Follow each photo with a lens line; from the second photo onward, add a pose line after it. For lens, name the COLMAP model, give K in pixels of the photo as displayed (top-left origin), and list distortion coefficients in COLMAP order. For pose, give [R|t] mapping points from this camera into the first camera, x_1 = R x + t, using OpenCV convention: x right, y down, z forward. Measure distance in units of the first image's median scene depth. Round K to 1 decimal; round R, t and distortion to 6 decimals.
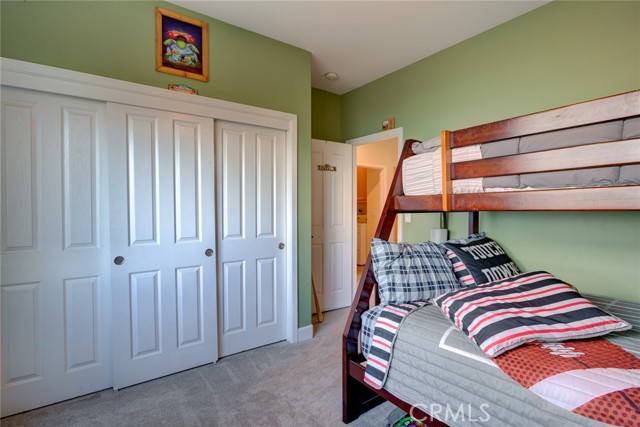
lens RADIAL K [[325.2, 0, 321.0], [0, 325.2, 212.3], [0, 0, 1]] dist [-0.009486, 0.000353]
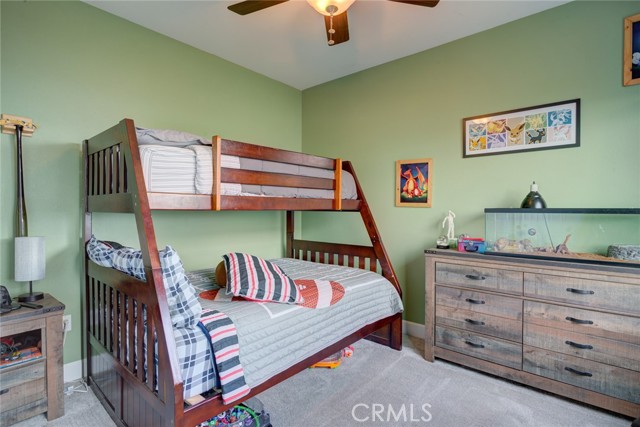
lens RADIAL K [[325.2, 0, 321.1], [0, 325.2, 214.8], [0, 0, 1]] dist [-0.009486, 0.000353]
pose [[-0.249445, -0.010845, 0.968328, -0.822509], [0.002999, 0.999924, 0.011972, -0.001074], [-0.968384, 0.005890, -0.249393, 1.034271]]
